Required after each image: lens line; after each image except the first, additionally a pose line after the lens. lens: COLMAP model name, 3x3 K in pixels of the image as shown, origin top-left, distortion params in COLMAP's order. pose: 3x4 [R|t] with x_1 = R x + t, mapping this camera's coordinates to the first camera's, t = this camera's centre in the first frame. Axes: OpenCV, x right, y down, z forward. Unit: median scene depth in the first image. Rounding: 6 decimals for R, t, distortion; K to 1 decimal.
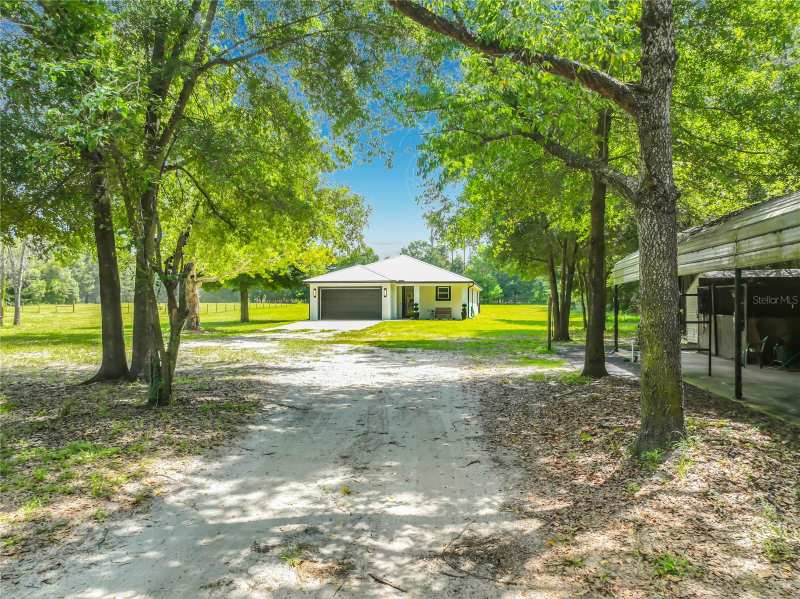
lens RADIAL K [[555.0, 0, 411.7], [0, 555.0, 300.7], [0, 0, 1]] dist [0.037946, -0.059744]
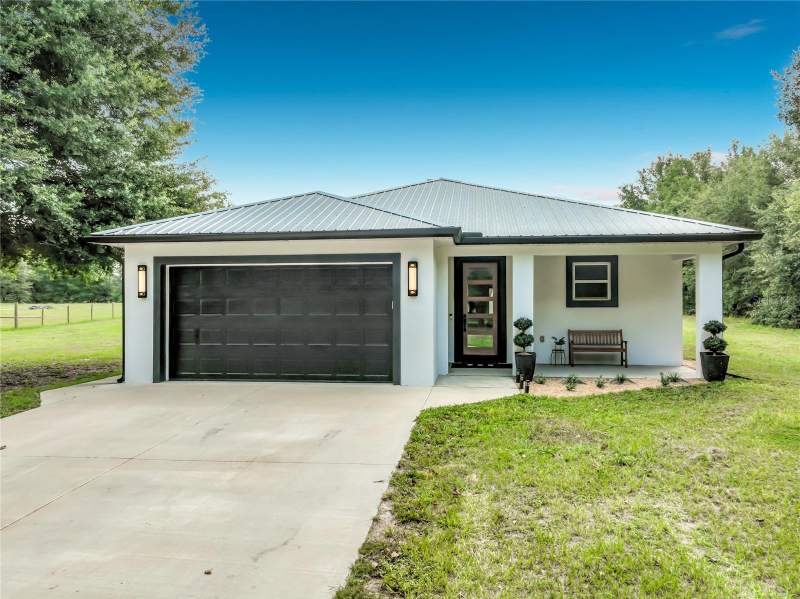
lens RADIAL K [[555.0, 0, 411.7], [0, 555.0, 300.7], [0, 0, 1]] dist [0.037946, -0.059744]
pose [[0.998592, -0.002458, 0.052999, -0.068141], [0.002383, 0.999996, 0.001477, -0.004869], [-0.053003, -0.001349, 0.998593, 0.827123]]
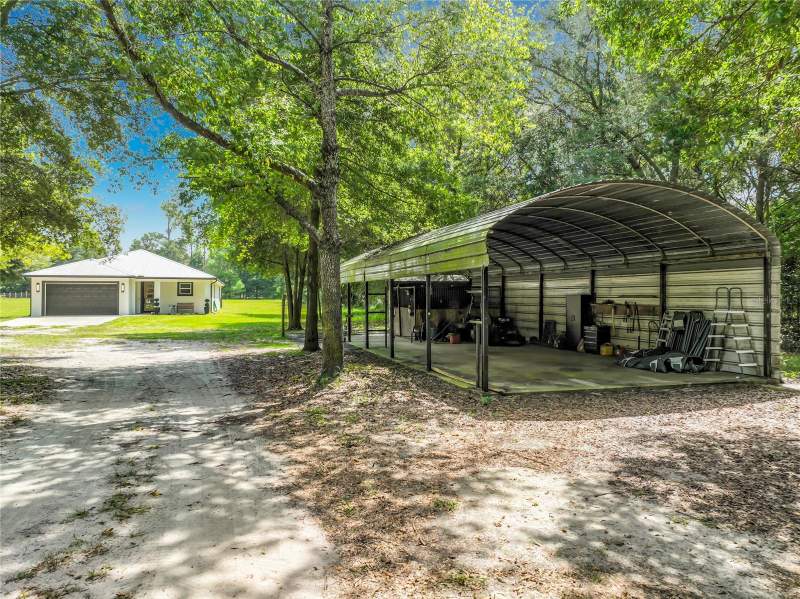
lens RADIAL K [[555.0, 0, 411.7], [0, 555.0, 300.7], [0, 0, 1]] dist [0.037946, -0.059744]
pose [[0.898778, -0.000765, 0.438404, -0.023165], [-0.003497, 0.999954, 0.008914, -0.002344], [-0.438391, -0.009545, 0.898734, -0.140542]]
